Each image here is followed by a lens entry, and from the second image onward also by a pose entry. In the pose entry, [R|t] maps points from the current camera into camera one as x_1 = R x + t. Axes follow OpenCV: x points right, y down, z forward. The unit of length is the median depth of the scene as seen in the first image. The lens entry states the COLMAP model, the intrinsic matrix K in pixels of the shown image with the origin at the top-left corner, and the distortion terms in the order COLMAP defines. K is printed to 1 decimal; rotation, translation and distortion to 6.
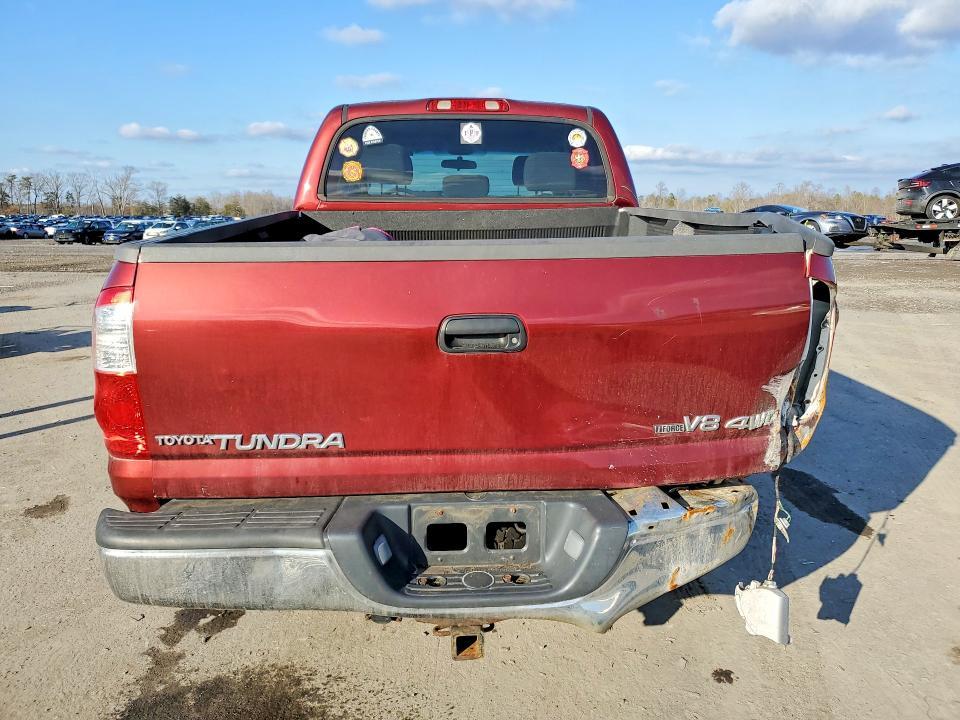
lens RADIAL K [[750.4, 0, 480.0], [0, 750.4, 360.0], [0, 0, 1]] dist [-0.004205, 0.033463]
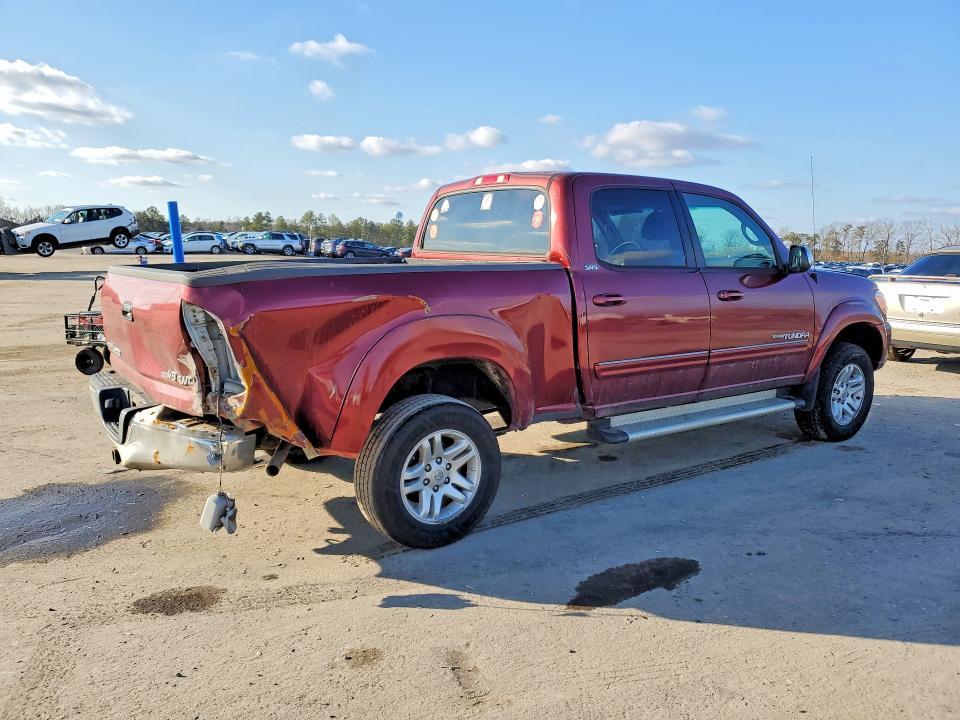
lens RADIAL K [[782.4, 0, 480.0], [0, 782.4, 360.0], [0, 0, 1]] dist [0.001098, 0.002506]
pose [[0.534362, 0.129000, -0.835354, 1.133184], [-0.185220, 0.982137, 0.033186, -0.076743], [0.824713, 0.136991, 0.548709, 0.287774]]
